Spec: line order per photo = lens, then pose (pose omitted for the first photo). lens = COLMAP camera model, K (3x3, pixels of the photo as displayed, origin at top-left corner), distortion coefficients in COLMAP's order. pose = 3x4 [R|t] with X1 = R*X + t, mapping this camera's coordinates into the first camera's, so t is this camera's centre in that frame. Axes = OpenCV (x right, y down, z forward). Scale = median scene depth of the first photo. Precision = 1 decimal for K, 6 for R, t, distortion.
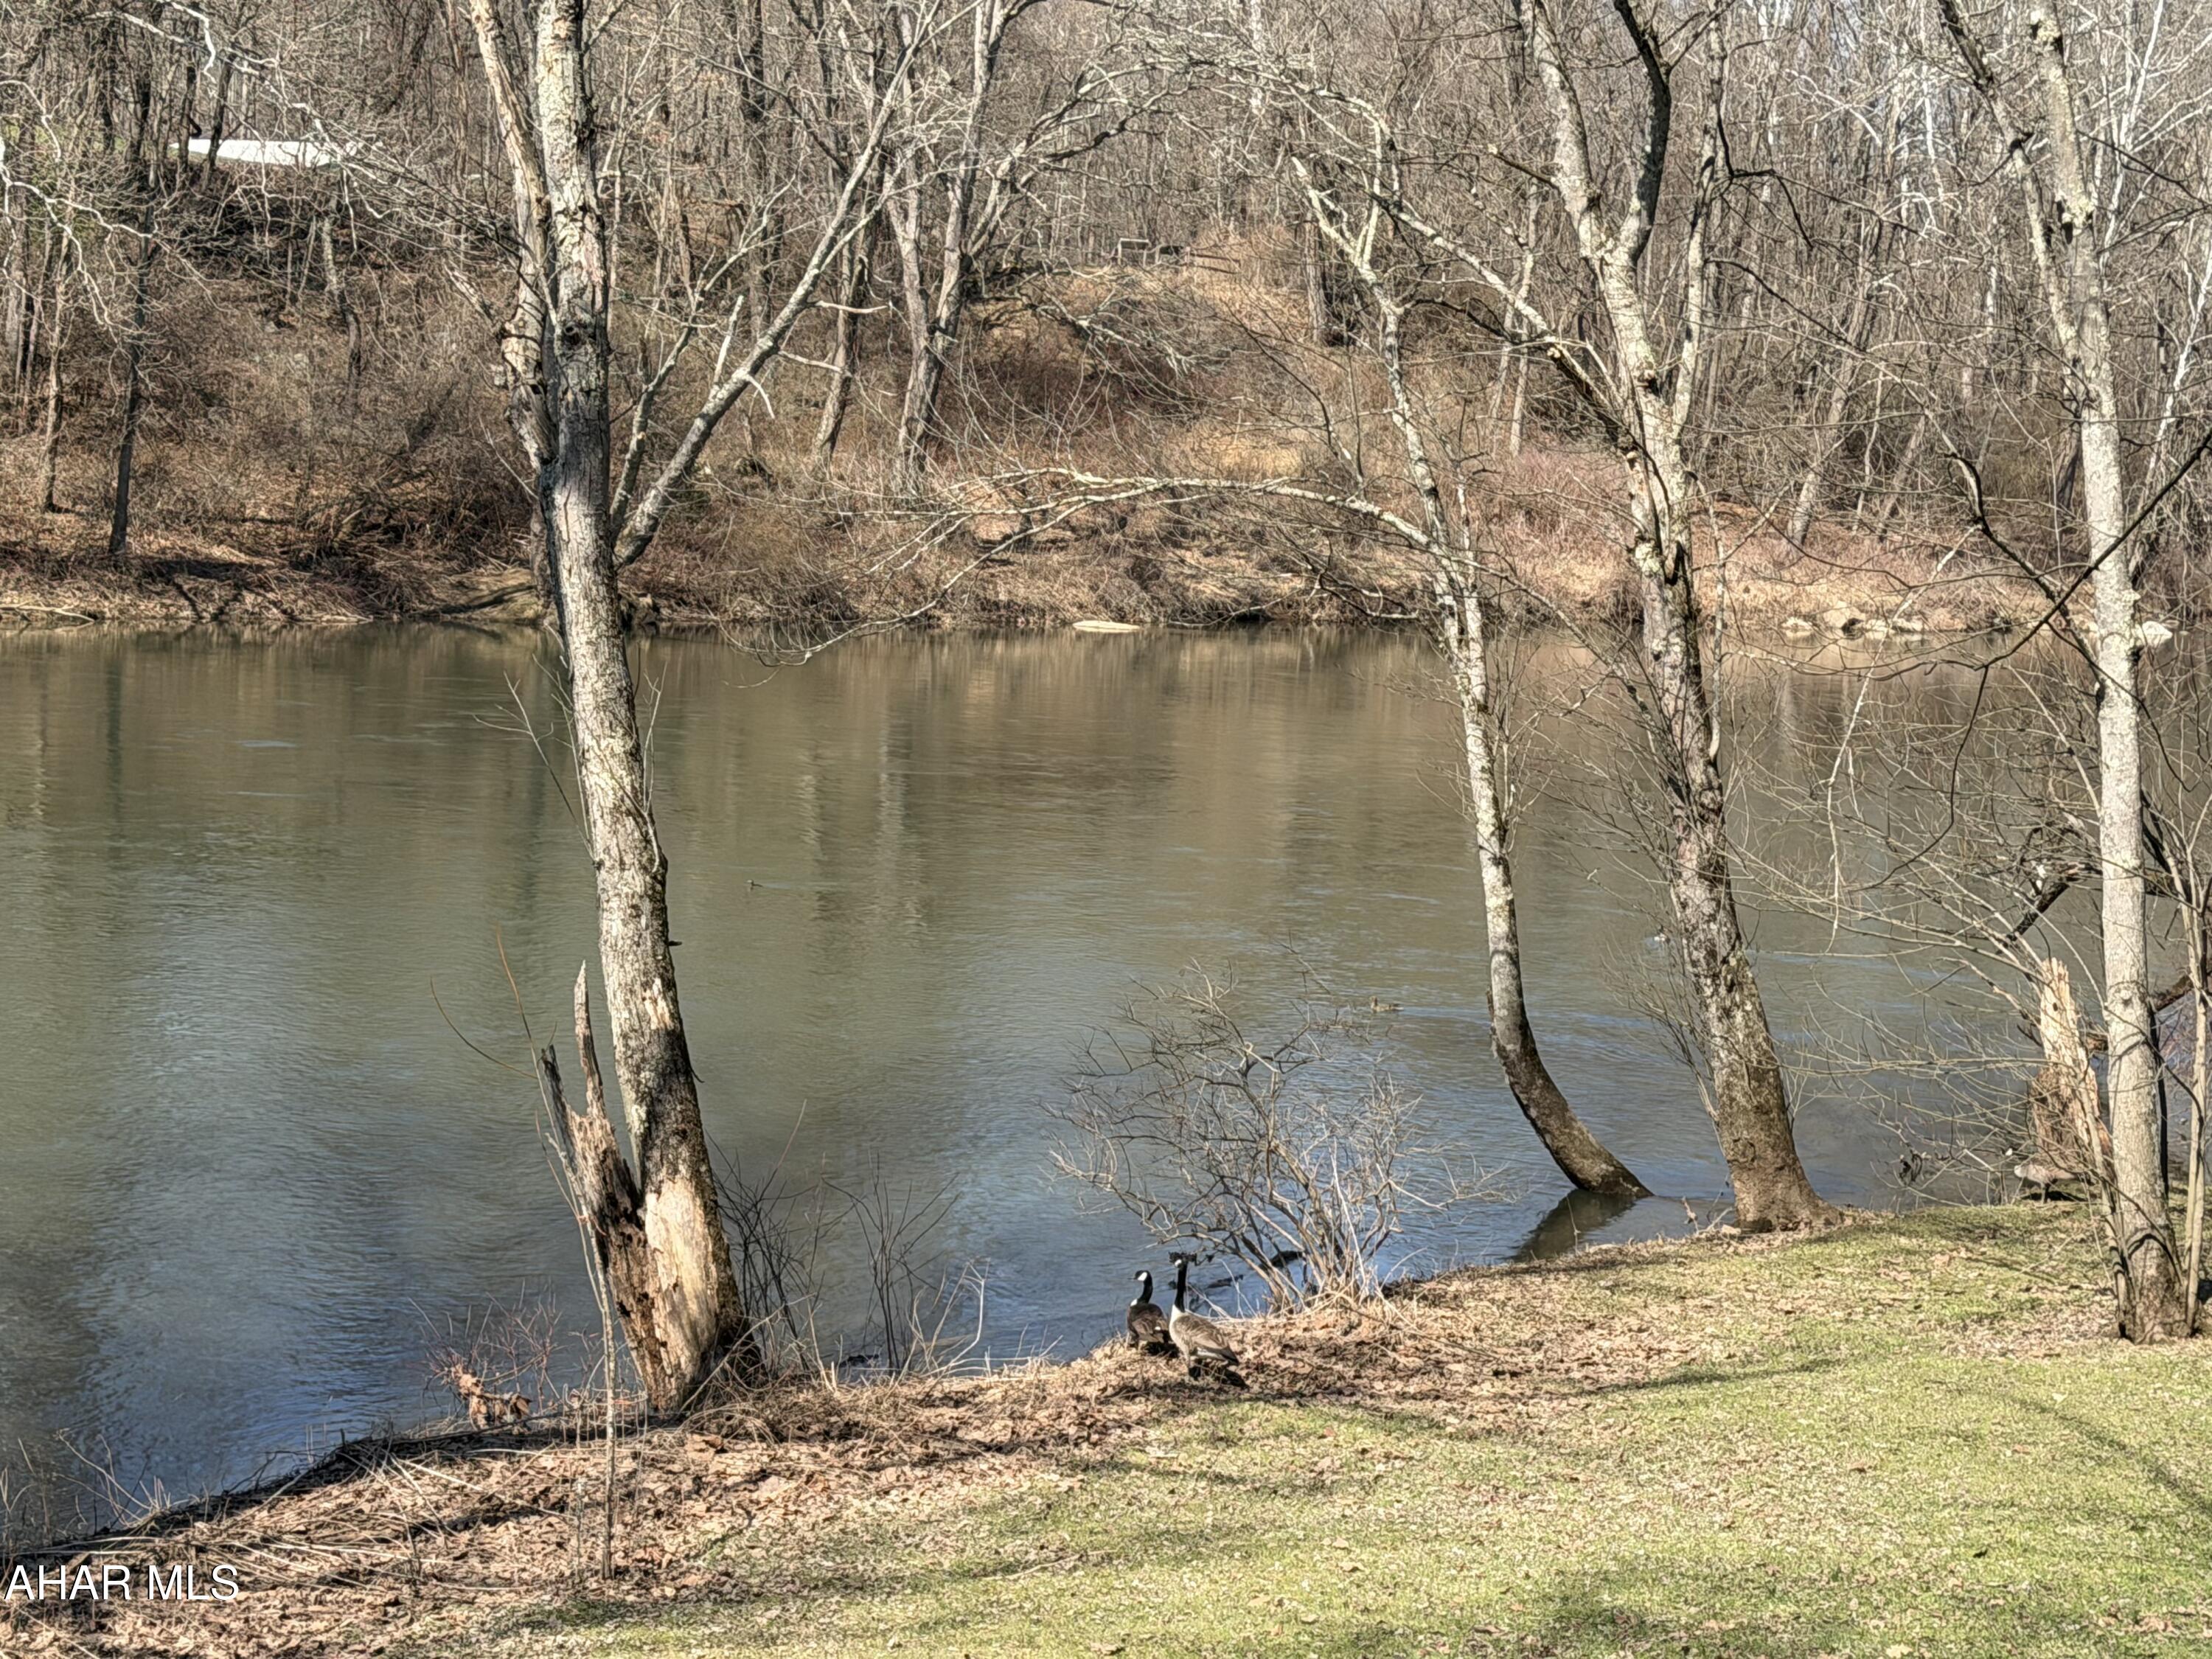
lens RADIAL K [[4581.2, 0, 1106.0], [0, 4581.2, 829.5], [0, 0, 1]] dist [0.060979, 0.191809]
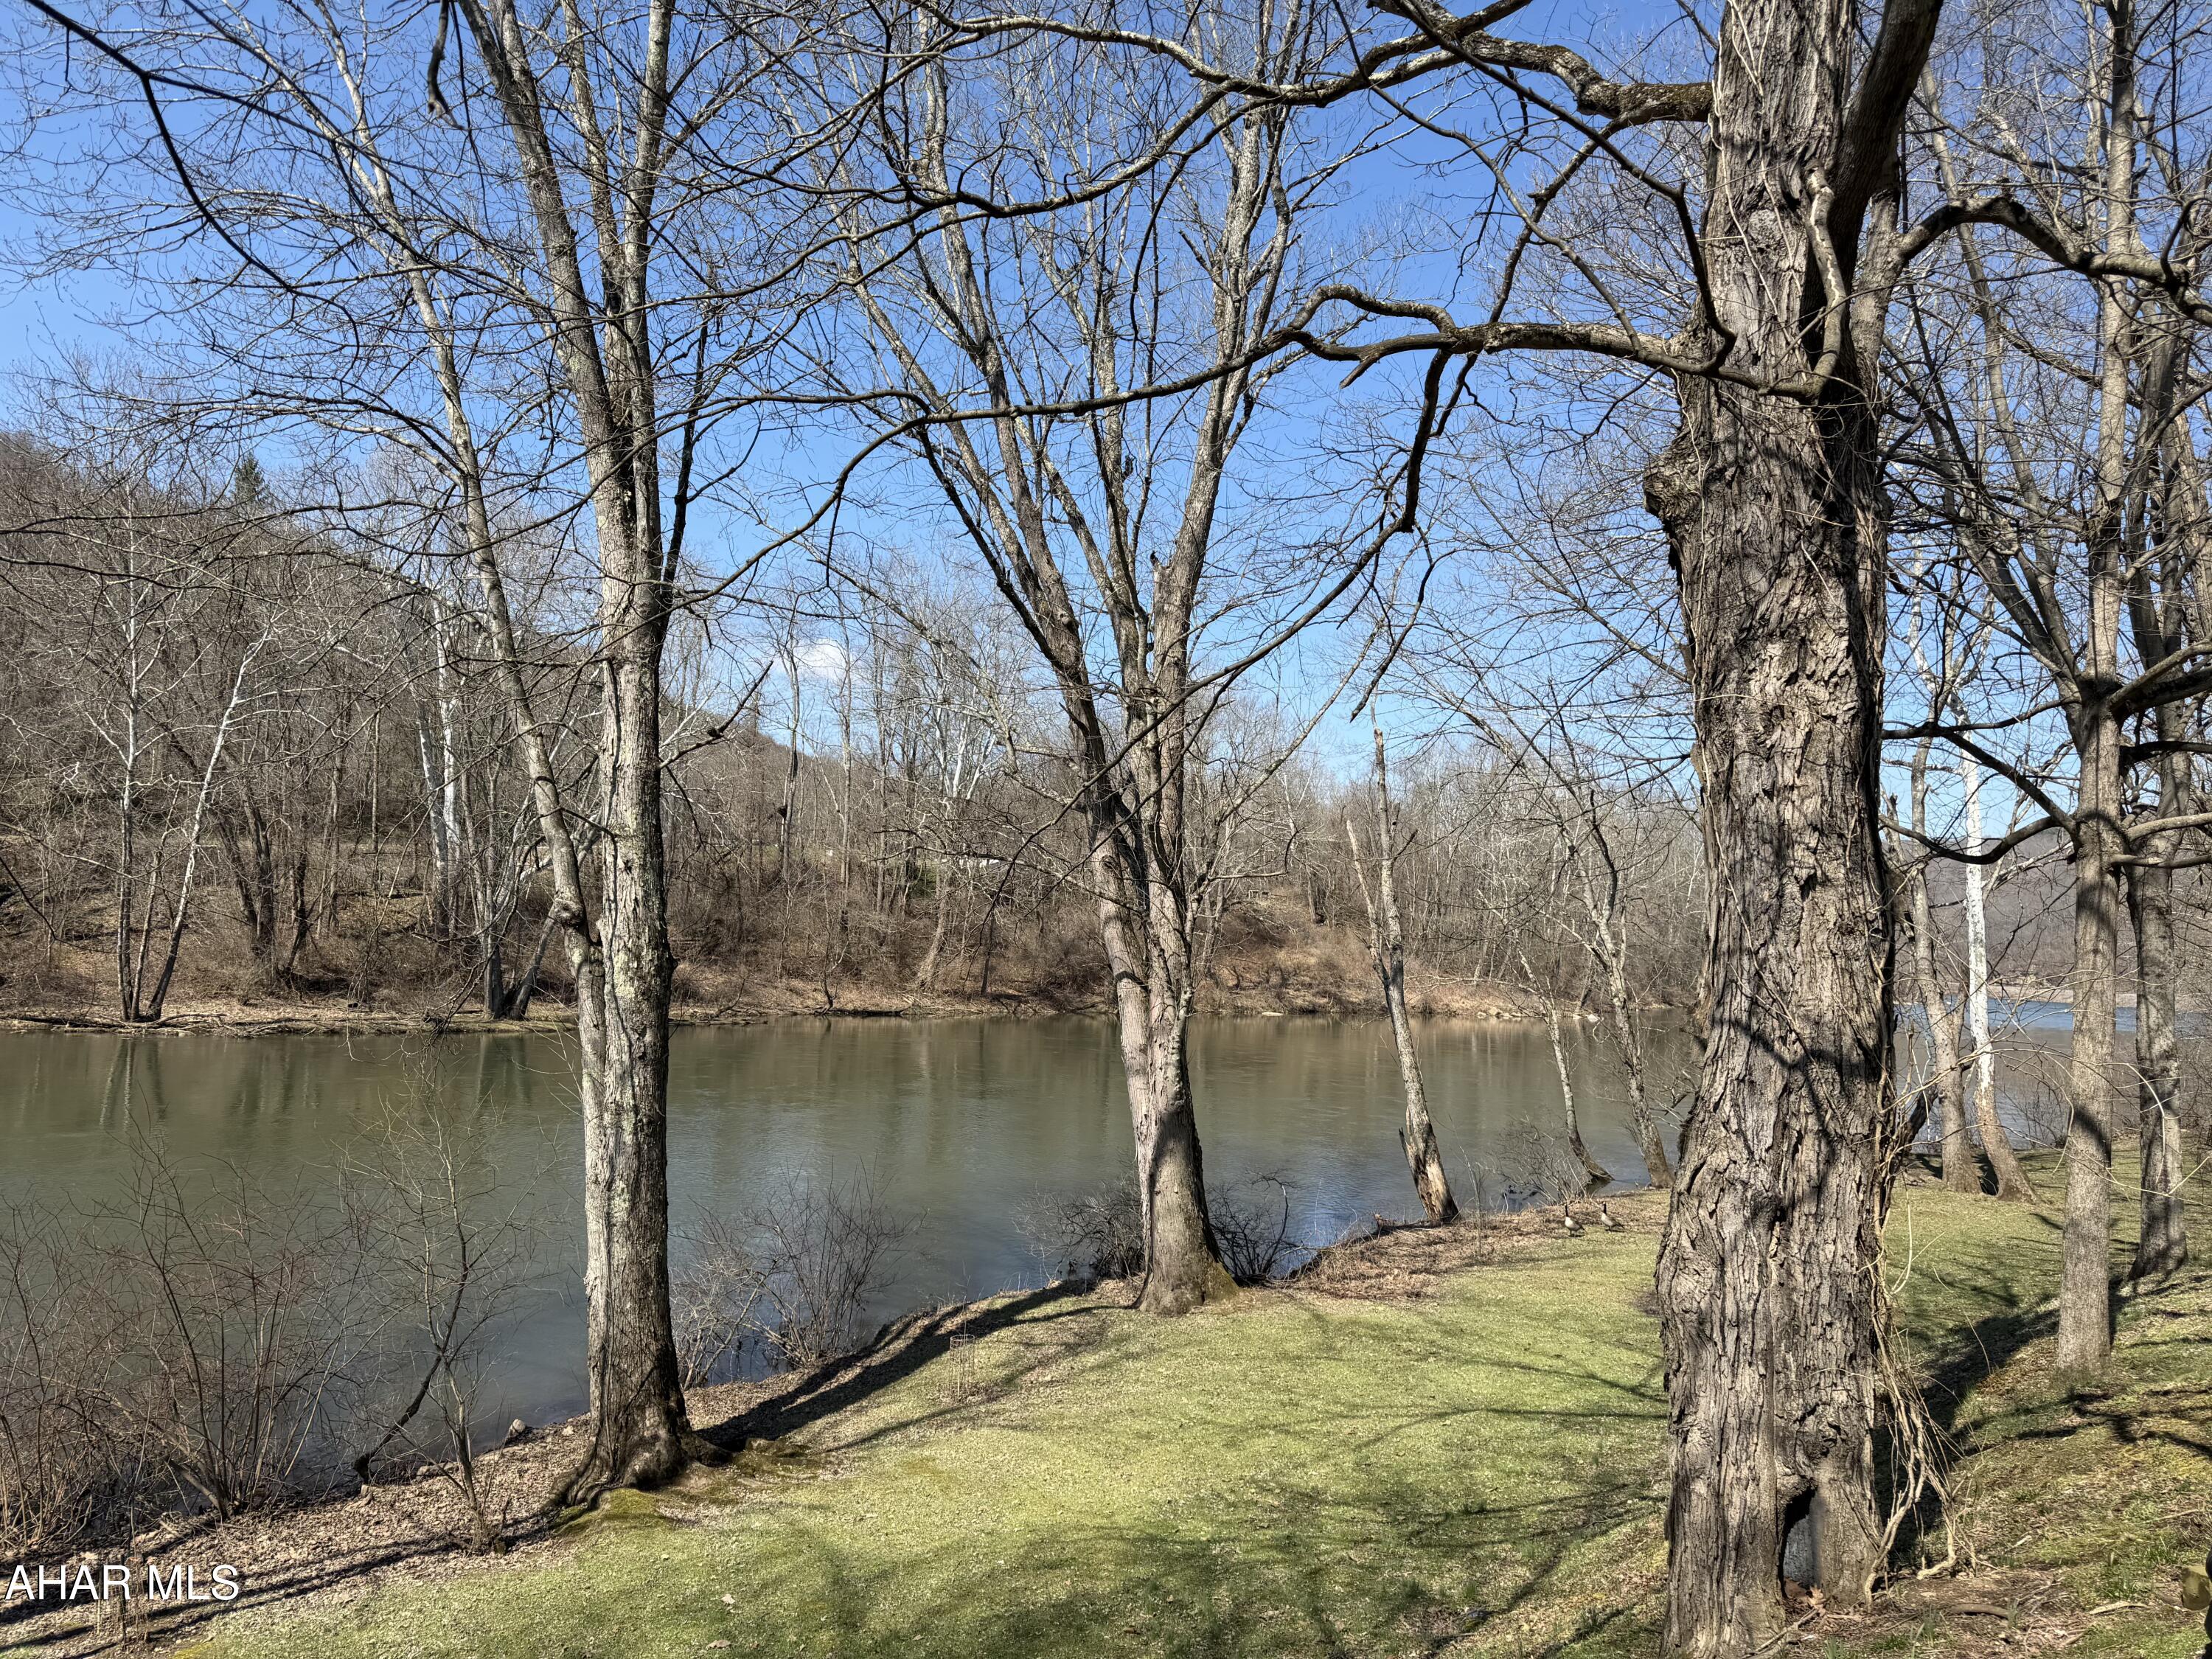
lens RADIAL K [[1542.3, 0, 1106.0], [0, 1542.3, 829.5], [0, 0, 1]] dist [0.091207, -0.001261]
pose [[0.999049, -0.005127, -0.043296, -0.083337], [-0.001910, 0.986961, -0.160945, 0.002484], [0.043557, 0.160875, 0.986013, -0.099380]]
